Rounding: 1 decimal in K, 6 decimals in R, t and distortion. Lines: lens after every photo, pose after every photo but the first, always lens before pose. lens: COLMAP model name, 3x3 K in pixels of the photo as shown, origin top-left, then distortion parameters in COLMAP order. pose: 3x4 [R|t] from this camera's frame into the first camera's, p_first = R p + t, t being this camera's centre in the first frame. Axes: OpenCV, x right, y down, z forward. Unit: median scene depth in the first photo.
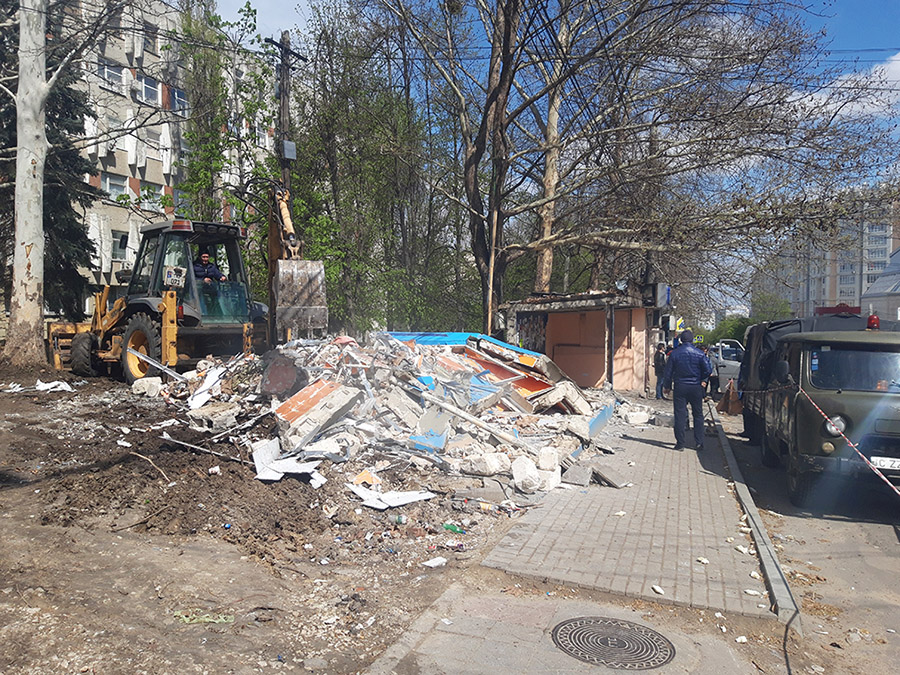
lens RADIAL K [[692.0, 0, 450.0], [0, 692.0, 337.5], [0, 0, 1]] dist [-0.003906, -0.005439]
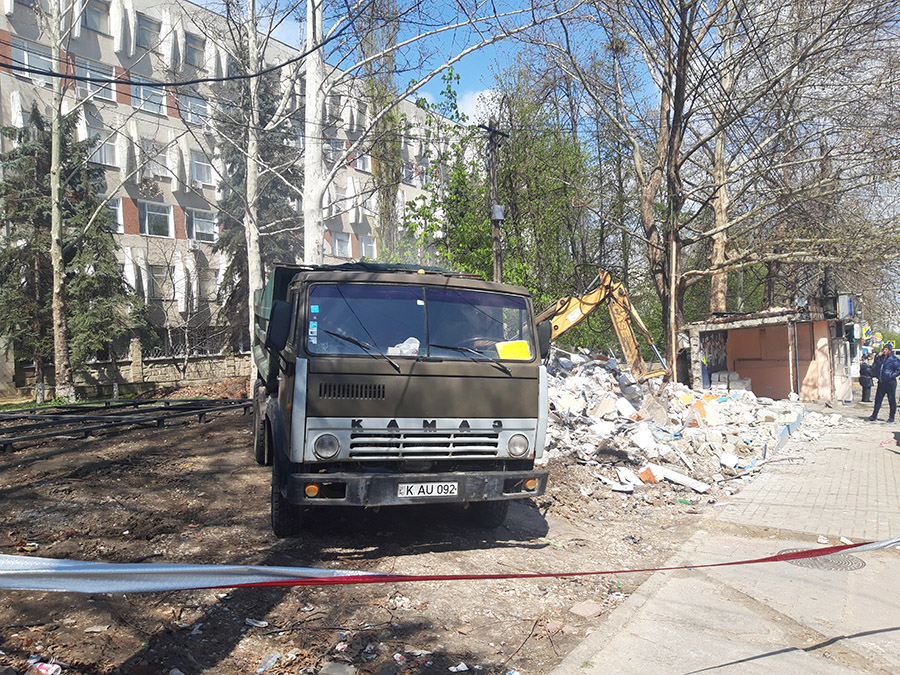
lens RADIAL K [[692.0, 0, 450.0], [0, 692.0, 337.5], [0, 0, 1]] dist [-0.003906, -0.005439]
pose [[0.973754, -0.050586, -0.221909, -0.035541], [0.043925, 0.998427, -0.034851, -0.005335], [0.223323, 0.024189, 0.974444, -0.122341]]
